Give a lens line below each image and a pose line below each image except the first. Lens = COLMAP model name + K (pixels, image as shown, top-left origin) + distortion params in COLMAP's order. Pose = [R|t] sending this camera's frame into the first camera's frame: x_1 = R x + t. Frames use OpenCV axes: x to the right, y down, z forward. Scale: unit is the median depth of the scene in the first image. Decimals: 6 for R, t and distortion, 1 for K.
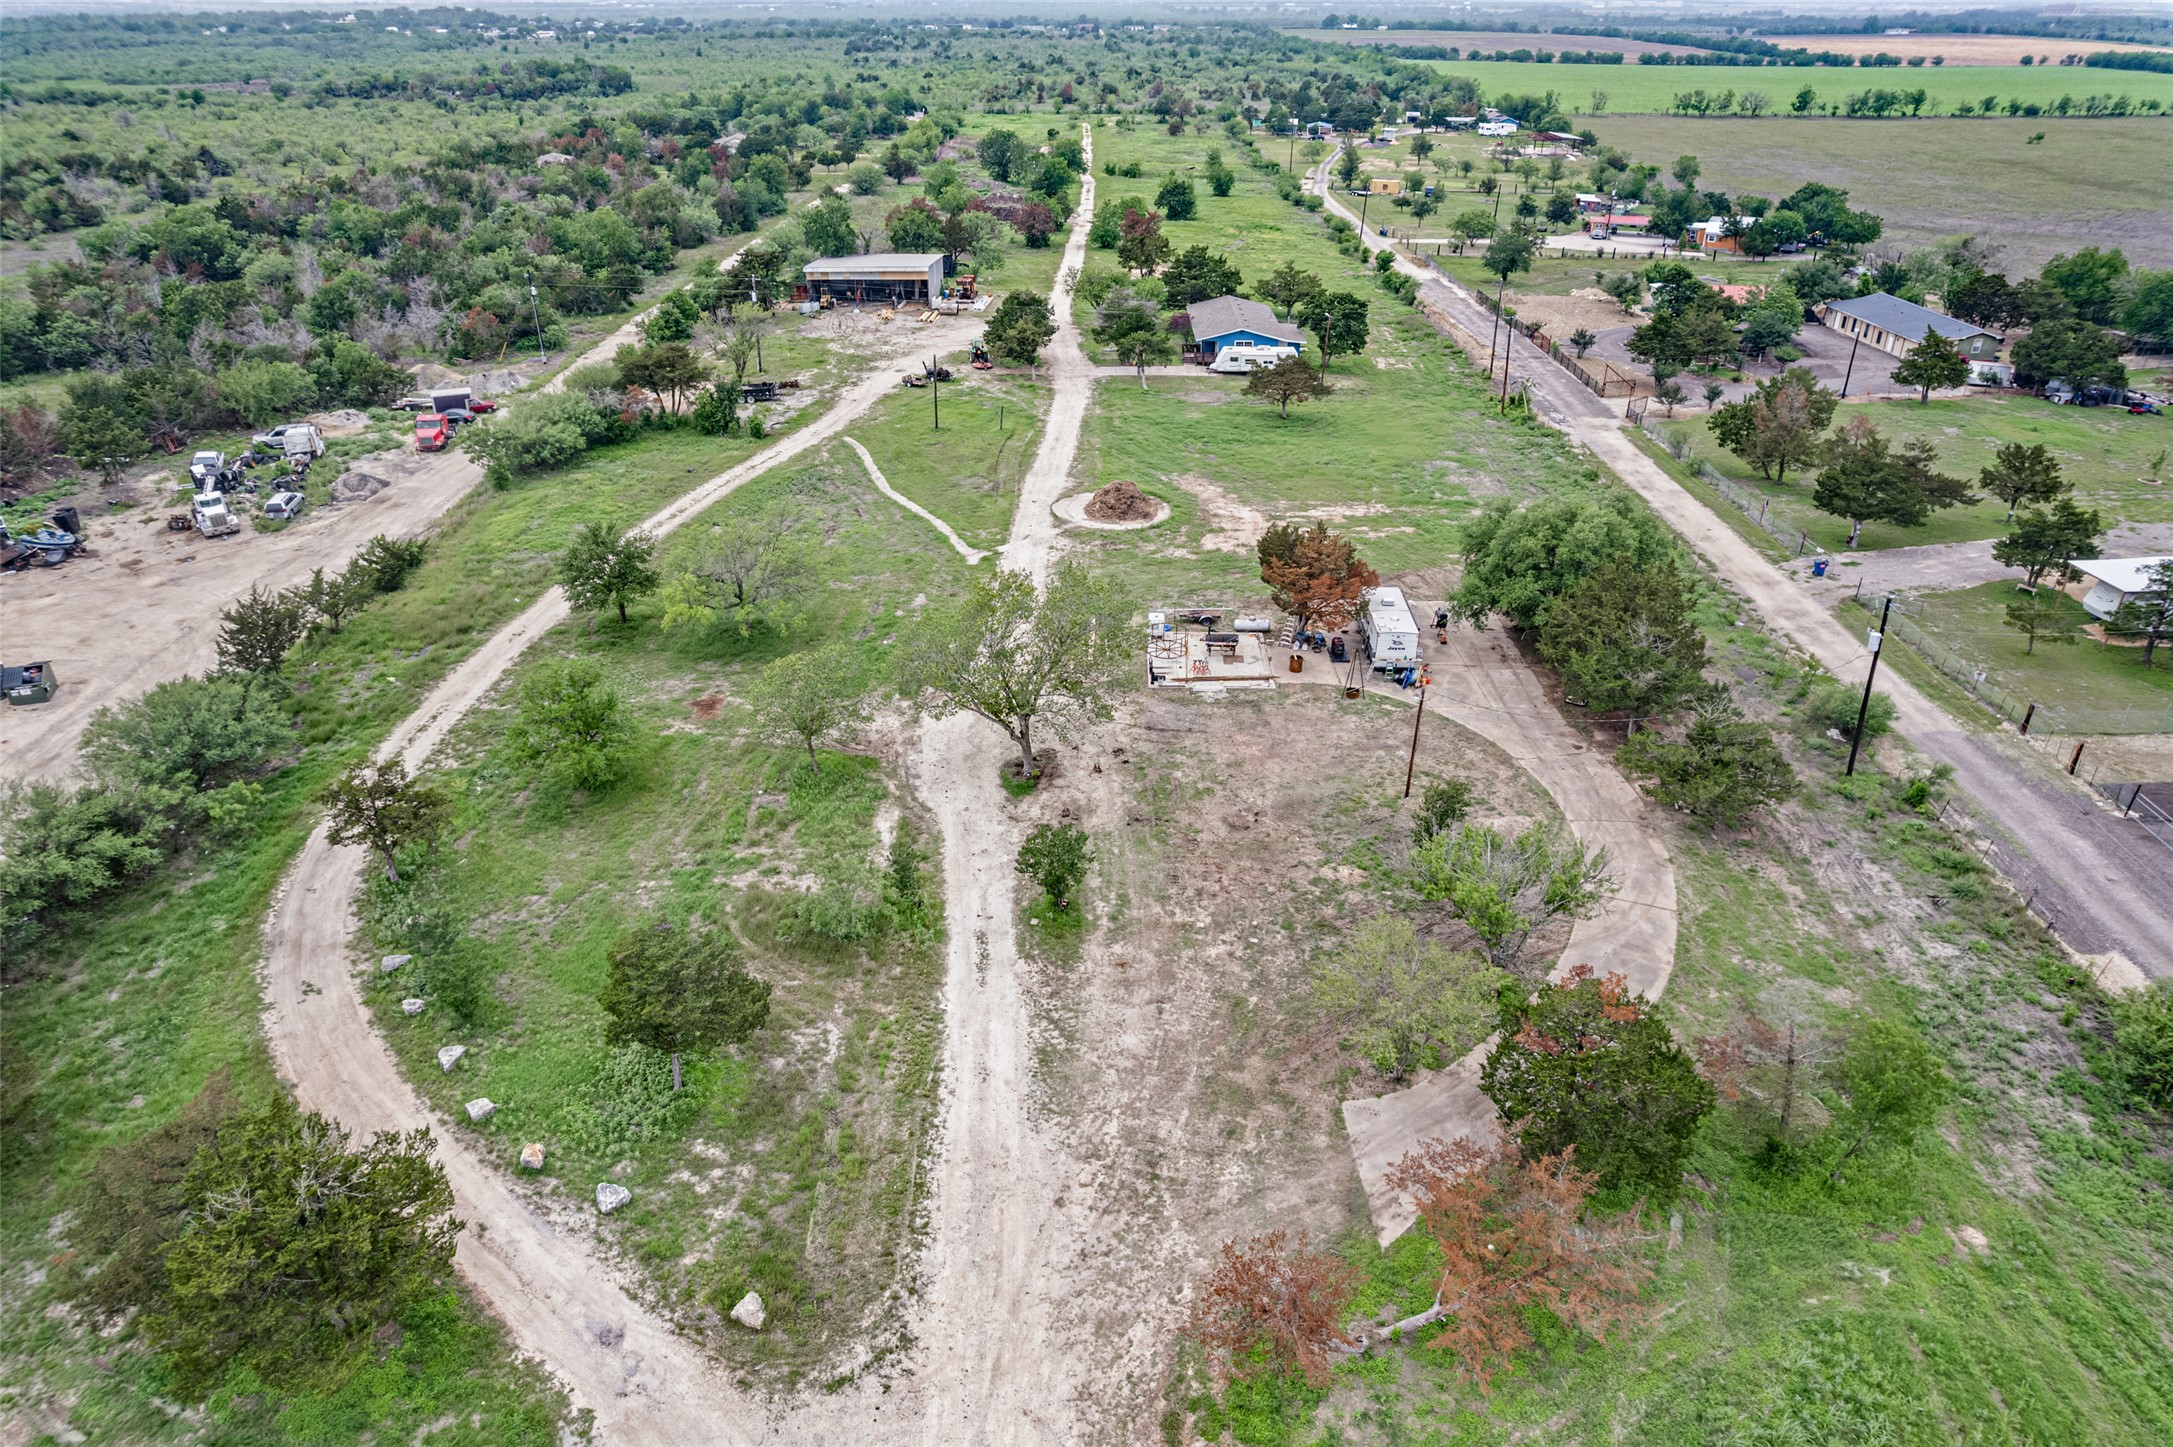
lens RADIAL K [[1389.9, 0, 1096.4], [0, 1389.9, 721.7], [0, 0, 1]] dist [-0.075065, 0.069235]
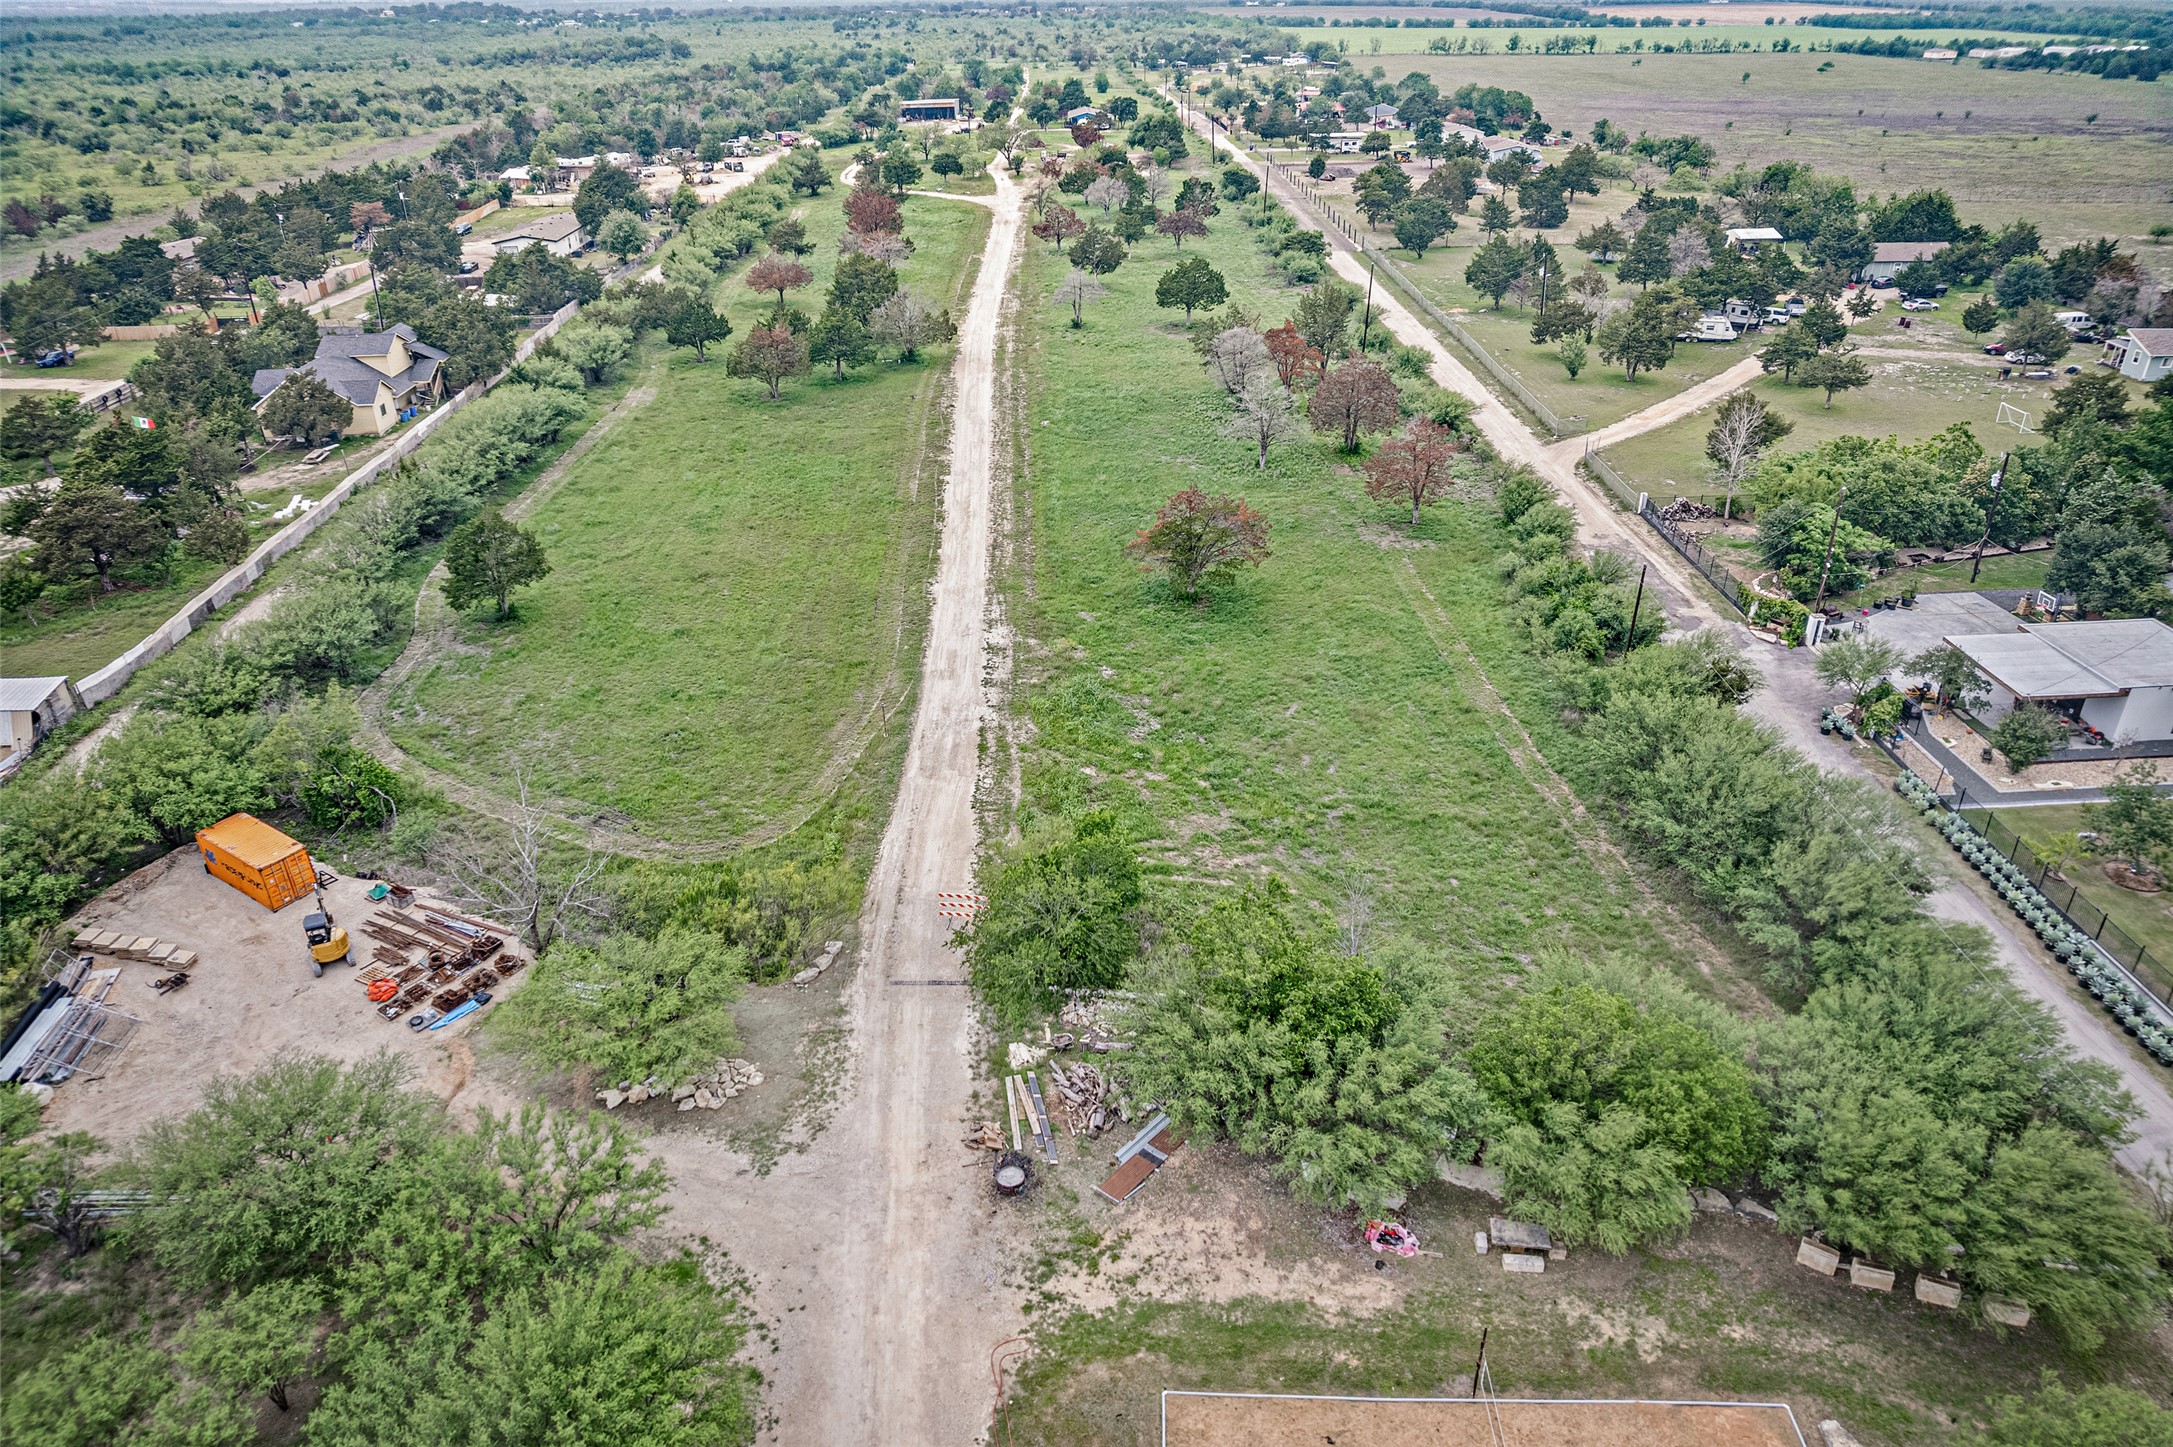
lens RADIAL K [[1430.0, 0, 1098.9], [0, 1430.0, 728.0], [0, 0, 1]] dist [-0.084205, 0.079321]
pose [[0.999130, -0.031951, 0.026814, 0.007803], [0.031937, 0.999489, 0.000946, 0.265572], [-0.026831, -0.000089, 0.999640, -0.498008]]
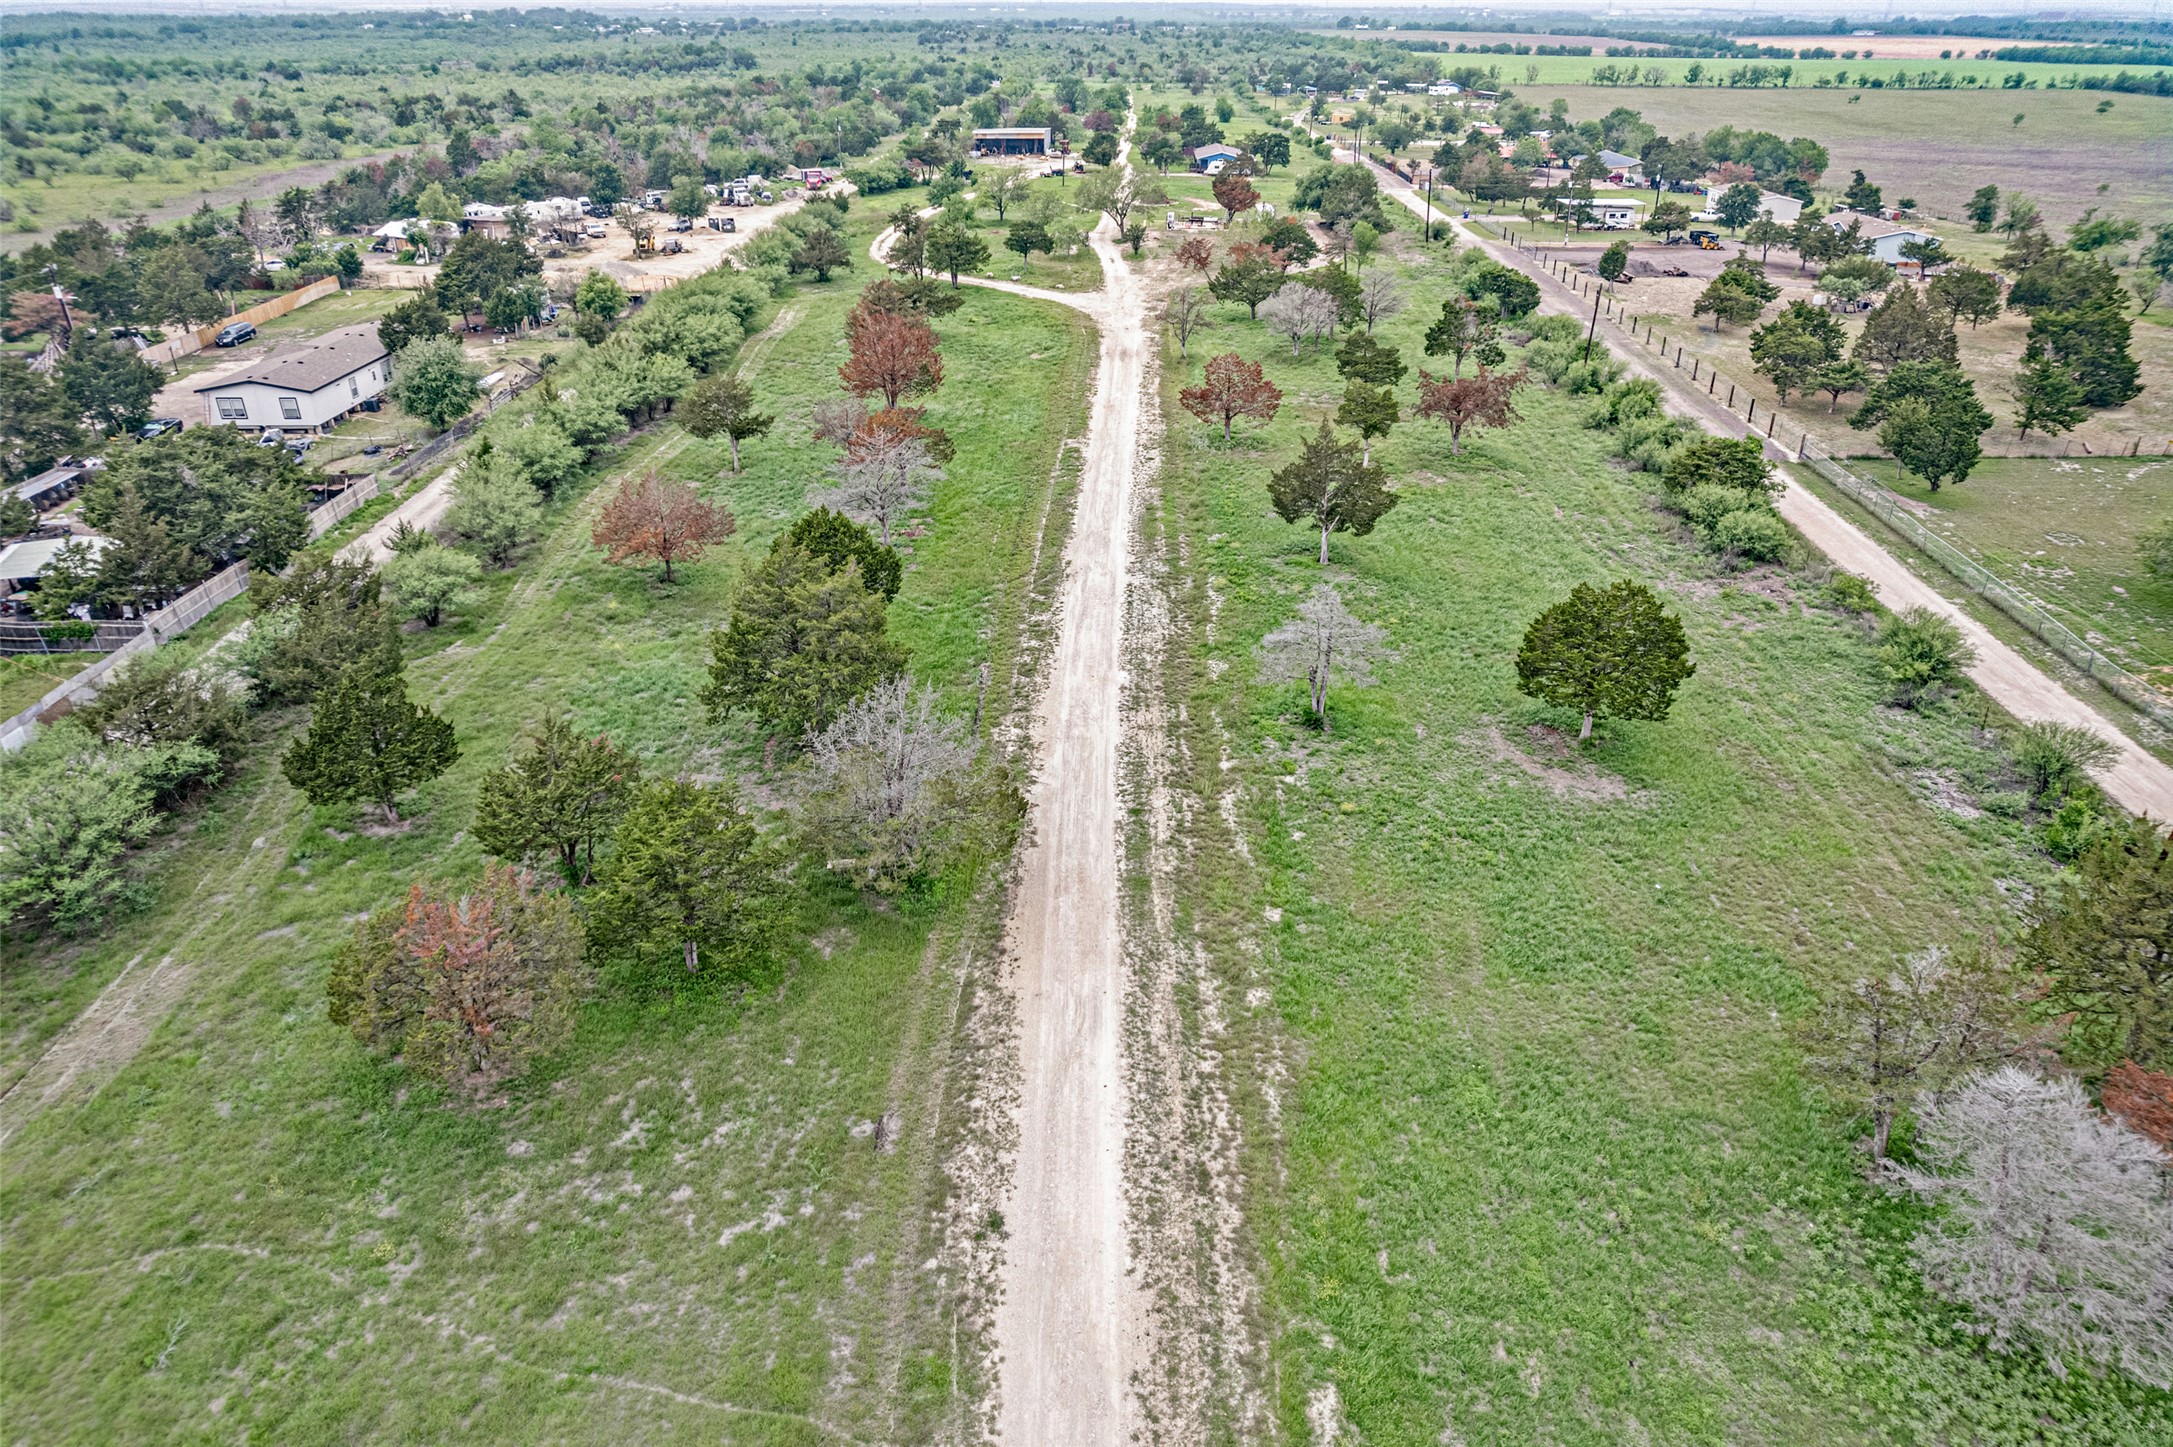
lens RADIAL K [[1389.9, 0, 1096.4], [0, 1389.9, 721.7], [0, 0, 1]] dist [-0.075065, 0.069235]
pose [[0.999768, 0.011309, -0.018312, -0.006140], [-0.011409, 0.999921, -0.005337, 0.158406], [0.018250, 0.005545, 0.999818, -0.271669]]
